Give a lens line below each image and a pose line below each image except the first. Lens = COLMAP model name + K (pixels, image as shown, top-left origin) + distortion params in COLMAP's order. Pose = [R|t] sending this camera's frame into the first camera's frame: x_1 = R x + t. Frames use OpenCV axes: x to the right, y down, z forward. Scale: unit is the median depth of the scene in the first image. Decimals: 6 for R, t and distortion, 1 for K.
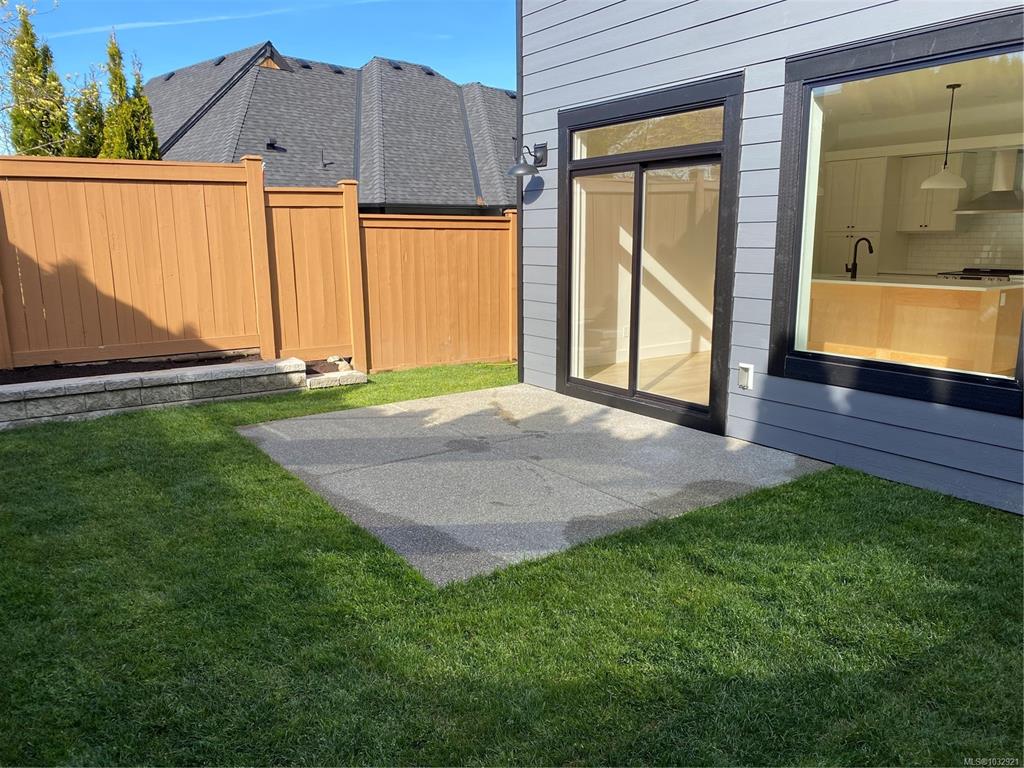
lens RADIAL K [[786.4, 0, 512.0], [0, 786.4, 384.0], [0, 0, 1]] dist [0.153449, -0.228292]
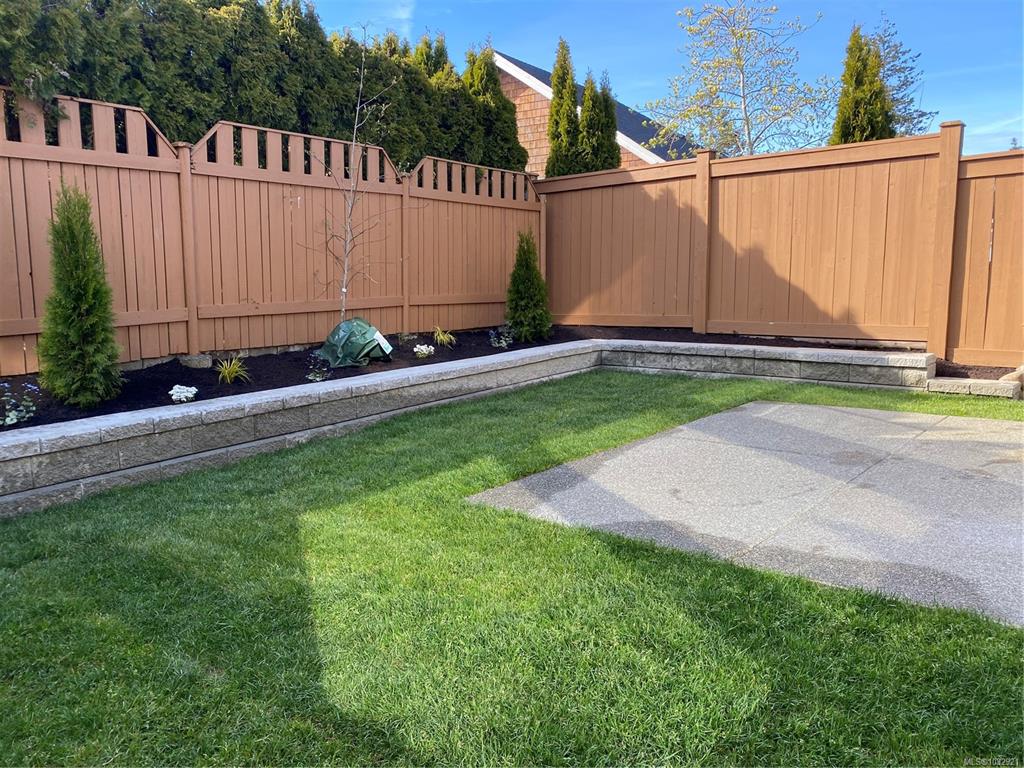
lens RADIAL K [[786.4, 0, 512.0], [0, 786.4, 384.0], [0, 0, 1]] dist [0.153449, -0.228292]
pose [[0.277409, 0.138570, -0.950706, 0.557891], [-0.169977, 0.981013, 0.093389, -0.007626], [0.945596, 0.135691, 0.295696, 0.437504]]
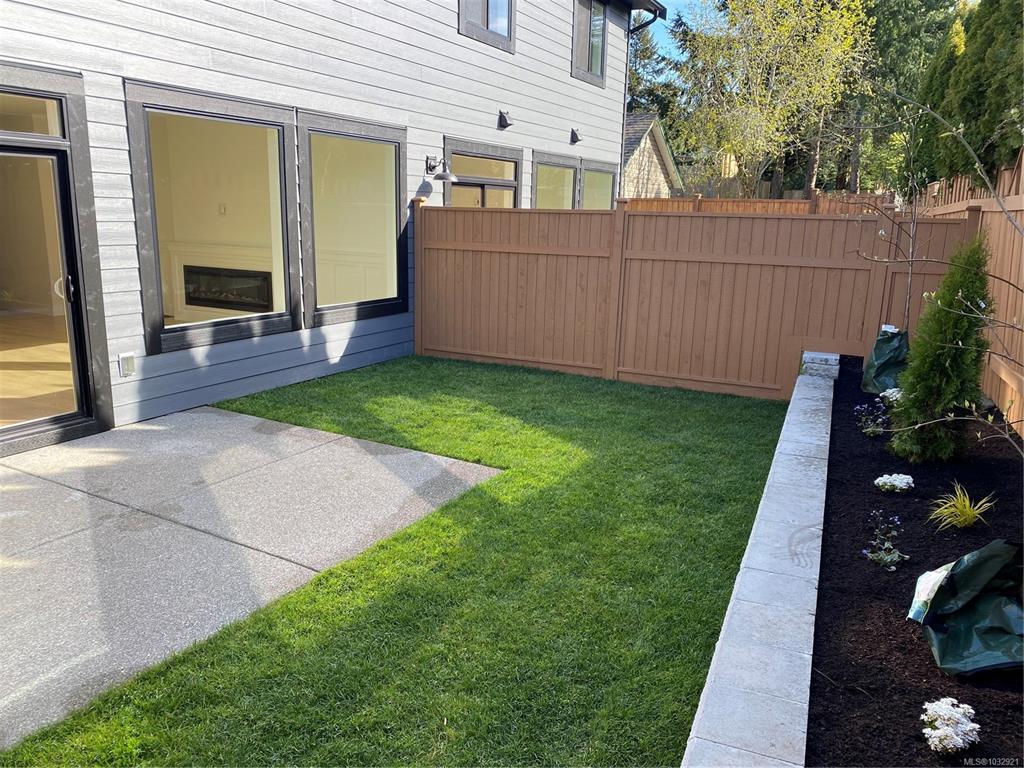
lens RADIAL K [[775.7, 0, 507.8], [0, 775.7, 387.4], [0, 0, 1]] dist [0.052108, -0.058763]
pose [[-0.469570, -0.197538, 0.860513, -0.816115], [0.150415, 0.942502, 0.298439, -0.207257], [-0.869988, 0.269572, -0.412858, 0.944786]]
